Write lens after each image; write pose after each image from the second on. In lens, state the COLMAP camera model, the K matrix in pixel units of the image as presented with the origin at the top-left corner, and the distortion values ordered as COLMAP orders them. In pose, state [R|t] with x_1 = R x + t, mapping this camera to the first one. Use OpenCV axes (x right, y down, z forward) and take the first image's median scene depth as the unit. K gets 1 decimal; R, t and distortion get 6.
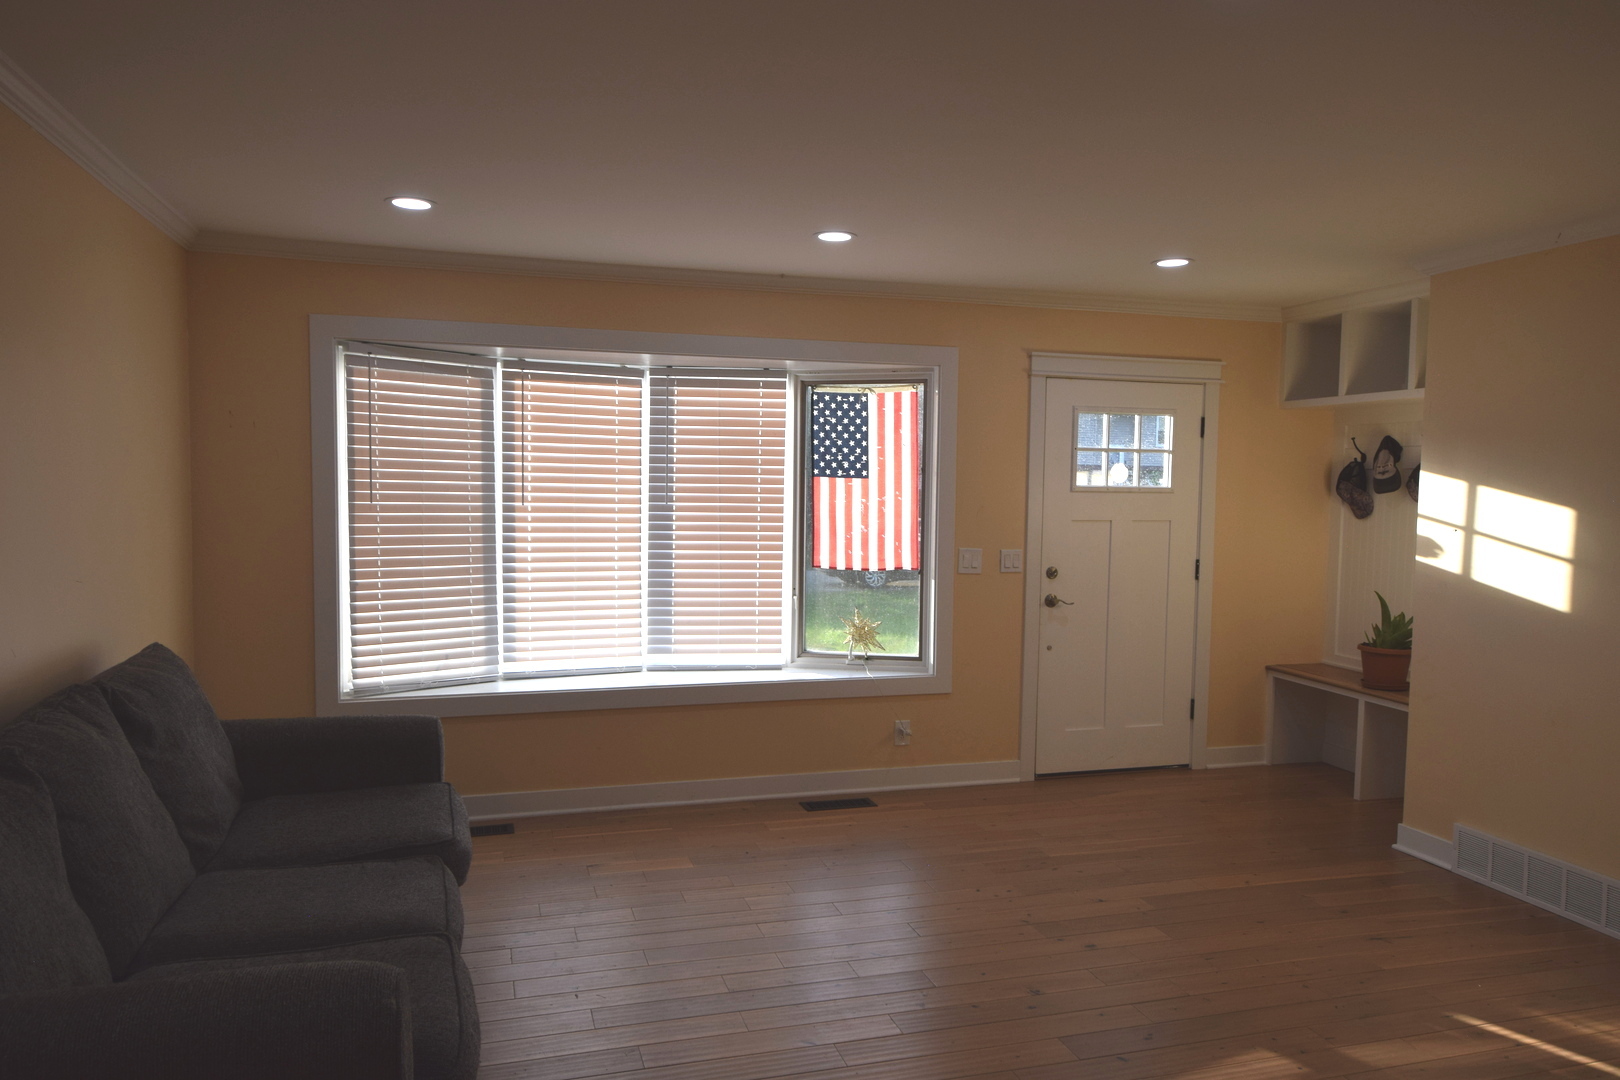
lens RADIAL K [[1126.0, 0, 820.1], [0, 1126.0, 553.0], [0, 0, 1]] dist [0.025371, -0.019060]
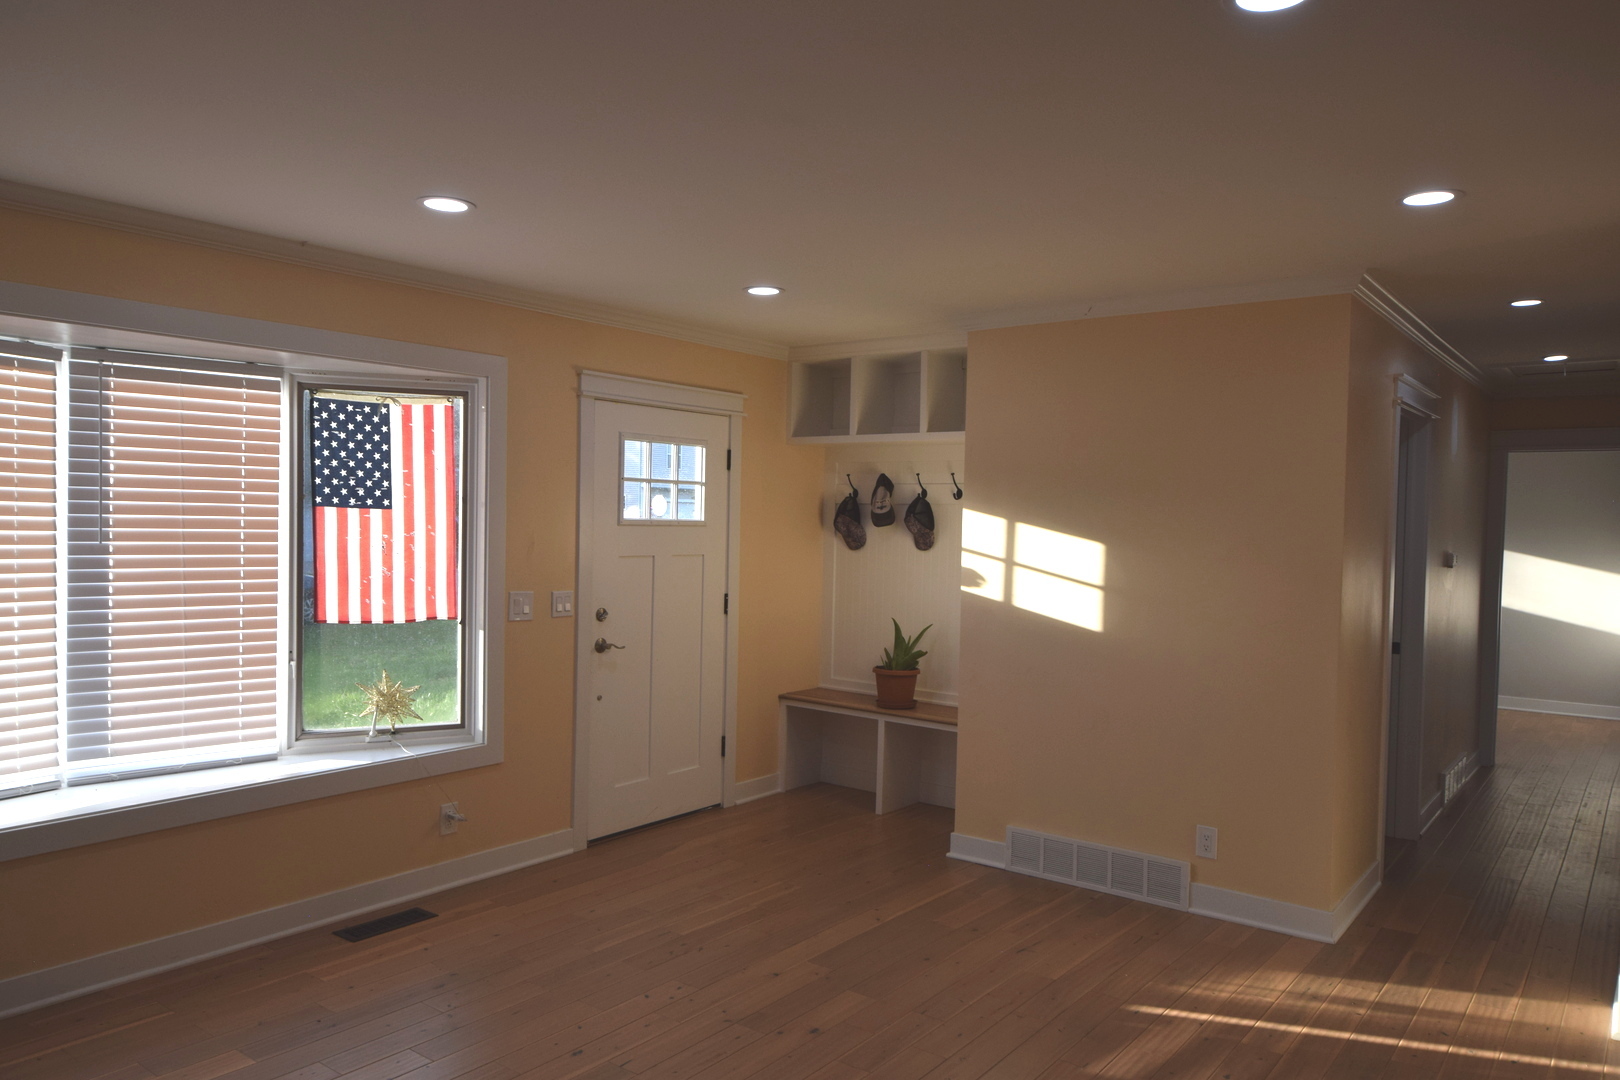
lens RADIAL K [[1126.0, 0, 820.1], [0, 1126.0, 553.0], [0, 0, 1]] dist [0.025371, -0.019060]
pose [[0.806437, -0.015625, 0.591114, -0.190053], [0.027699, 0.999552, -0.011368, -0.017119], [-0.590671, 0.025541, 0.806508, 0.167037]]
